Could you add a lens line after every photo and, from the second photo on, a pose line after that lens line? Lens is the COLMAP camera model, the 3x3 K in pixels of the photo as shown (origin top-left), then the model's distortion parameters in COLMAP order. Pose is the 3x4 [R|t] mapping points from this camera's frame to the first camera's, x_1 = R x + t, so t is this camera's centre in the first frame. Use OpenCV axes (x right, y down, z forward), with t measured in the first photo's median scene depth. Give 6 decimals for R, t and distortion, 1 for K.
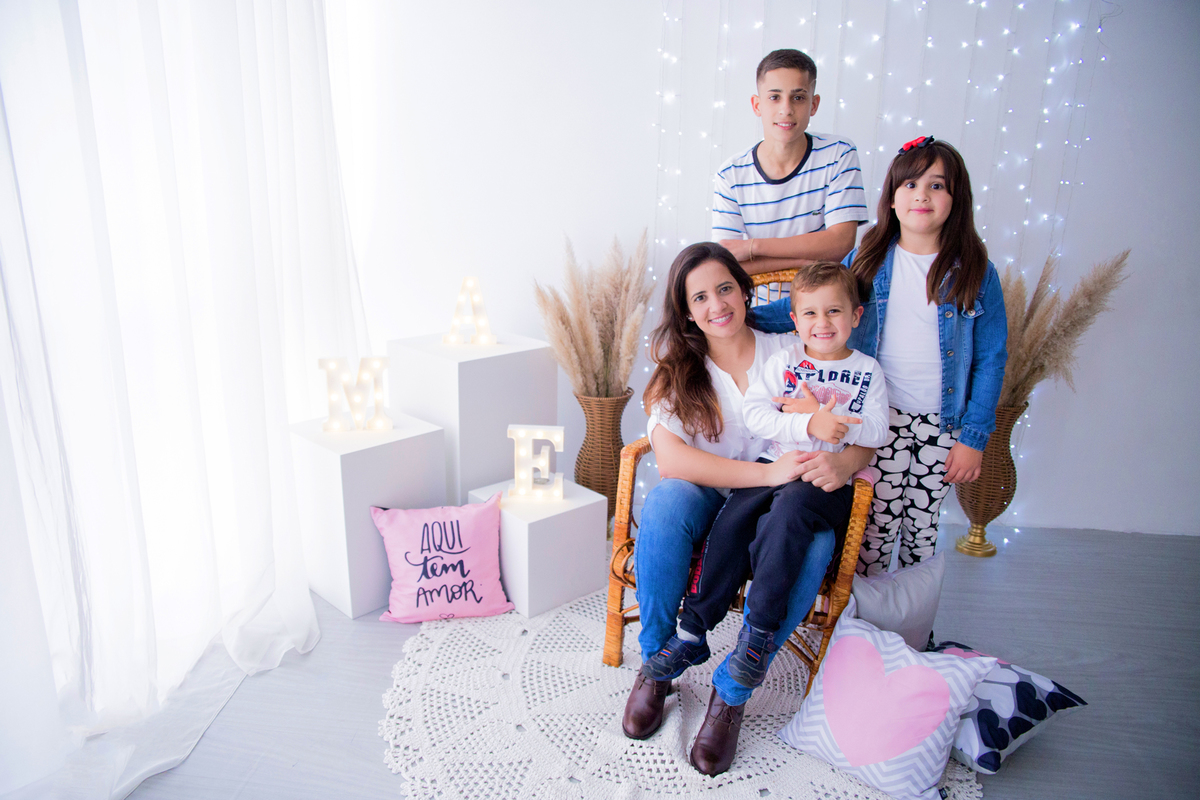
lens RADIAL K [[891.6, 0, 587.7], [0, 891.6, 386.1], [0, 0, 1]] dist [-0.103364, 0.061135]
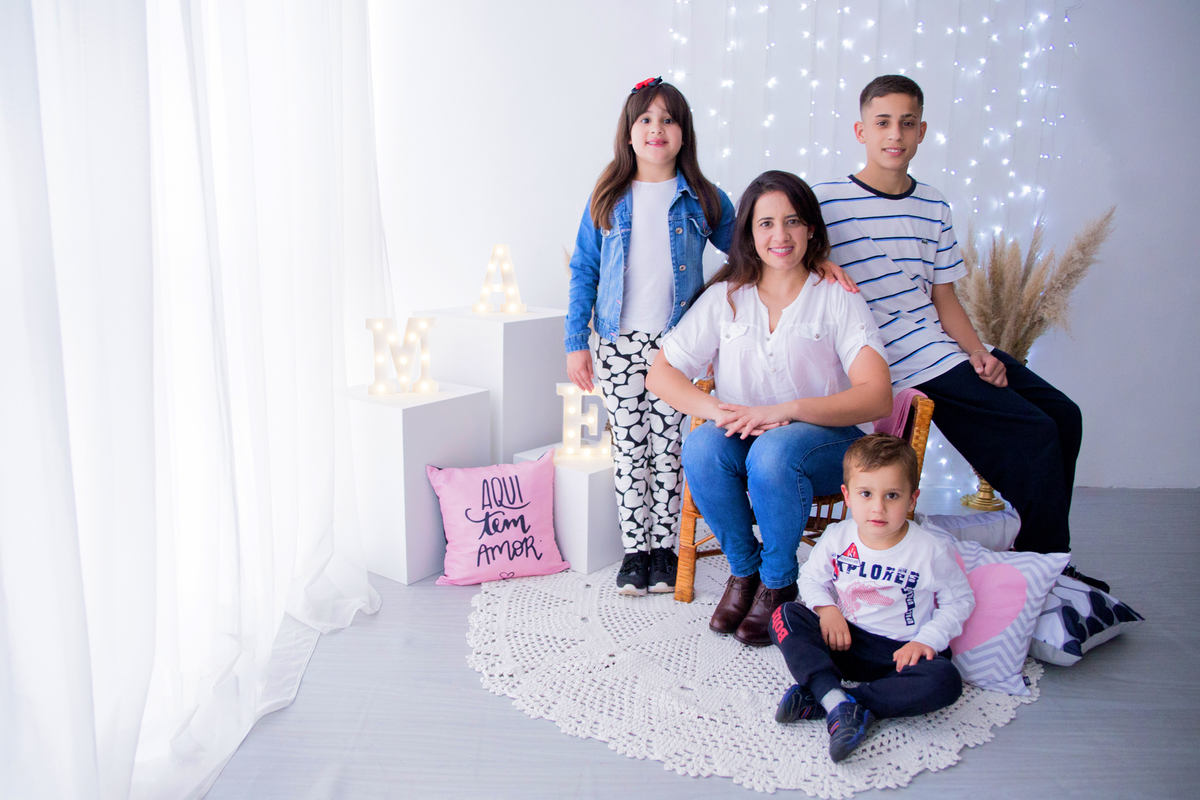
lens RADIAL K [[1002.0, 0, 578.6], [0, 1002.0, 391.8], [0, 0, 1]] dist [-0.091557, 0.036557]
pose [[0.989762, -0.027150, 0.140119, -0.230788], [0.037638, 0.996640, -0.072750, 0.141221], [-0.137673, 0.077279, 0.987458, -0.121533]]
